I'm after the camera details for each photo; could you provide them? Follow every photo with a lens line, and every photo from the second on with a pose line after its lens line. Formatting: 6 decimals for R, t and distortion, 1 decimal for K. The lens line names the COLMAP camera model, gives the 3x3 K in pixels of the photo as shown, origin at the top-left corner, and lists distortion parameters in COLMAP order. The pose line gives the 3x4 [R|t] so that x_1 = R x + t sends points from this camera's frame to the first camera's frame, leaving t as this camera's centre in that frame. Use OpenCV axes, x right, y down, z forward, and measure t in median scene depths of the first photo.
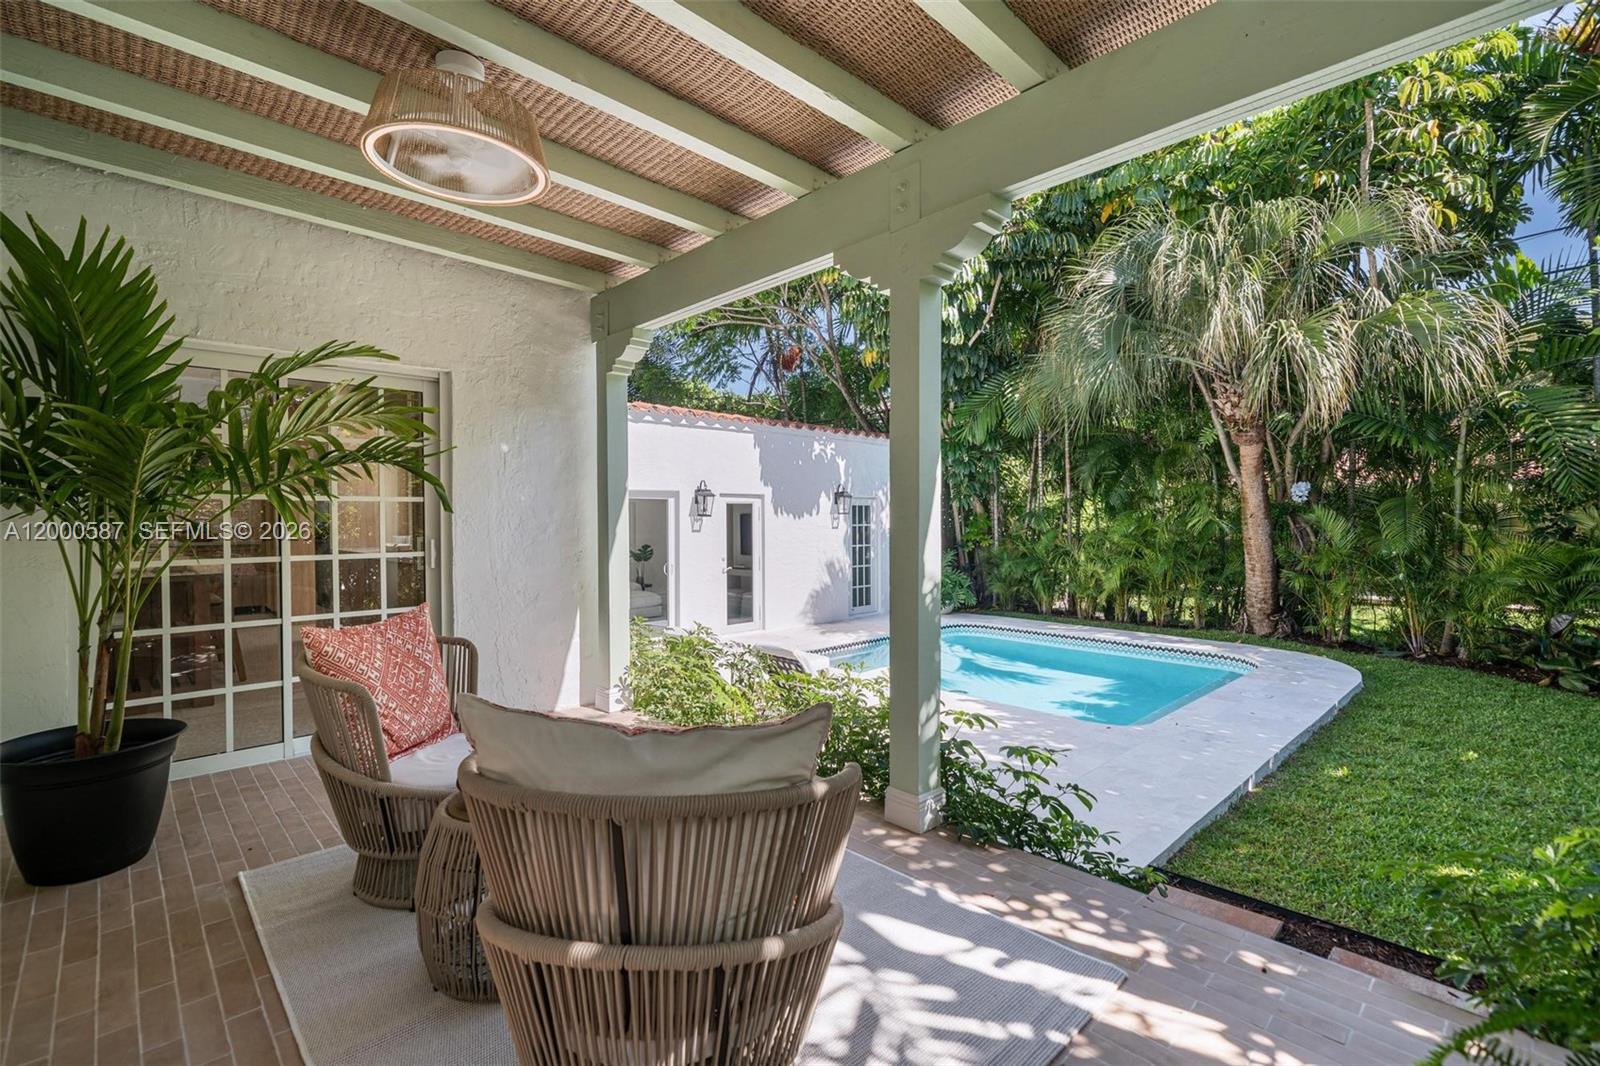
lens RADIAL K [[708.3, 0, 792.4], [0, 708.3, 524.8], [0, 0, 1]] dist [0.002344, 0.000096]
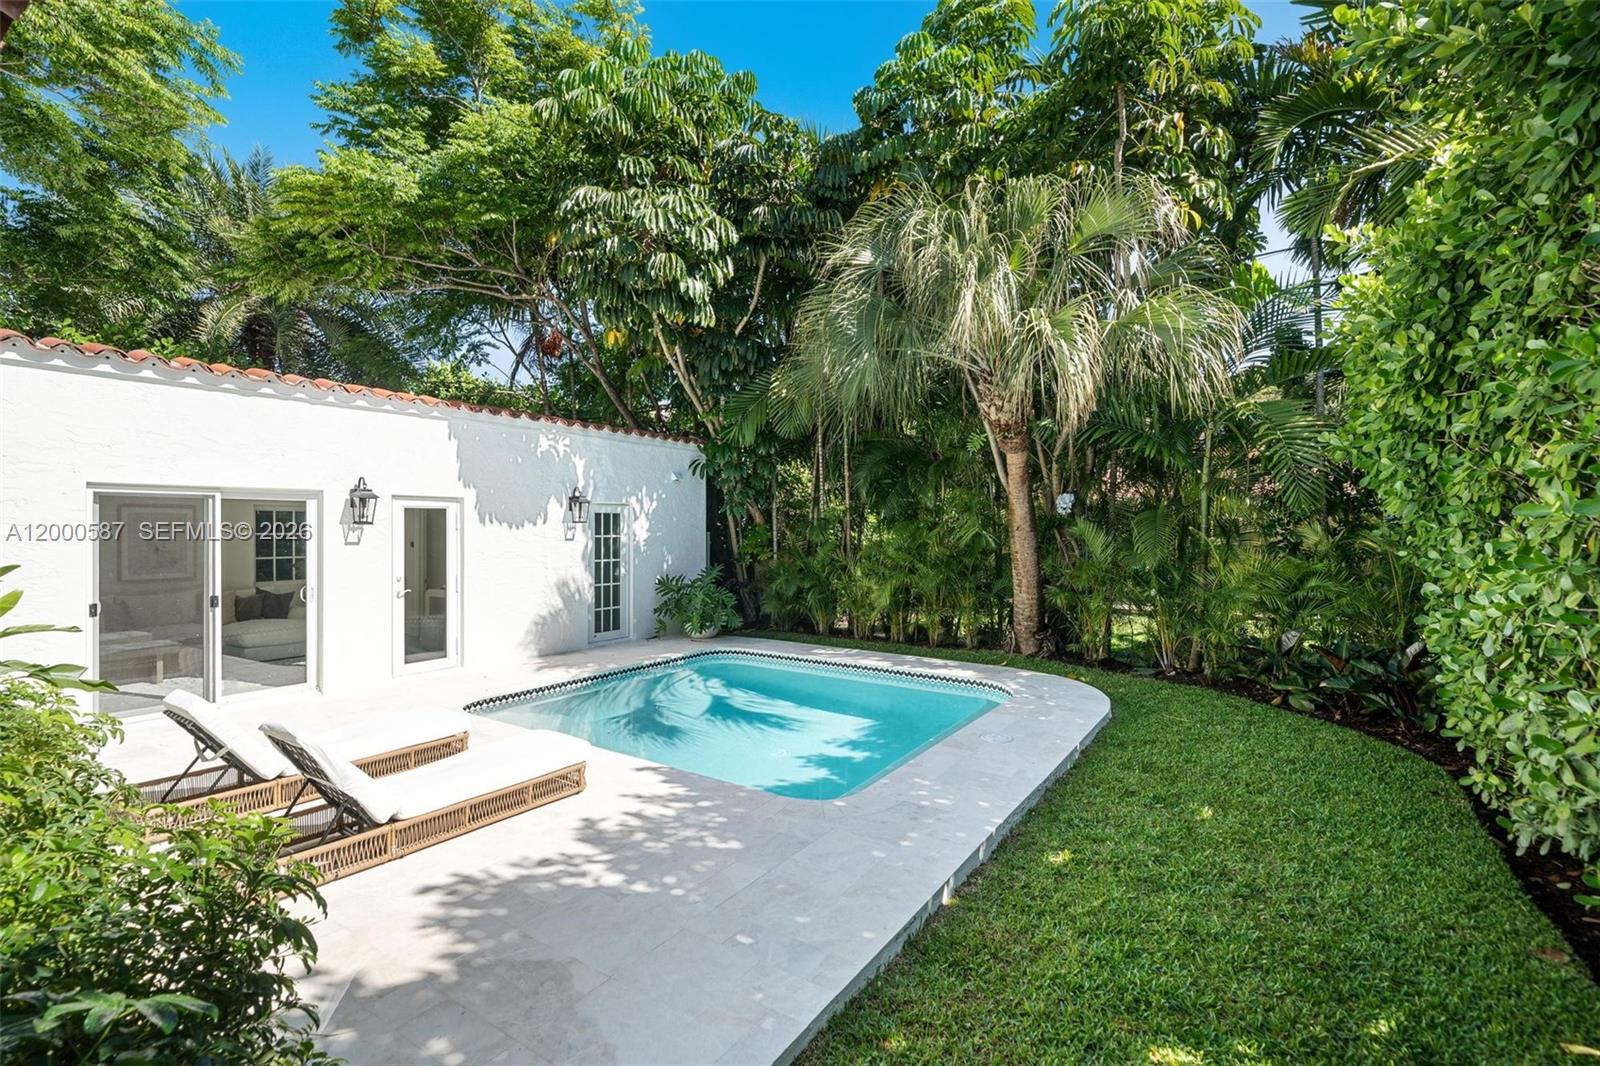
lens RADIAL K [[682.8, 0, 804.8], [0, 682.8, 530.6], [0, 0, 1]] dist [0.002066, 0.000143]
pose [[0.977824, 0.005410, 0.209360, 0.190850], [-0.004242, 0.999973, -0.006029, -0.003227], [-0.209387, 0.005008, 0.977820, 0.181676]]
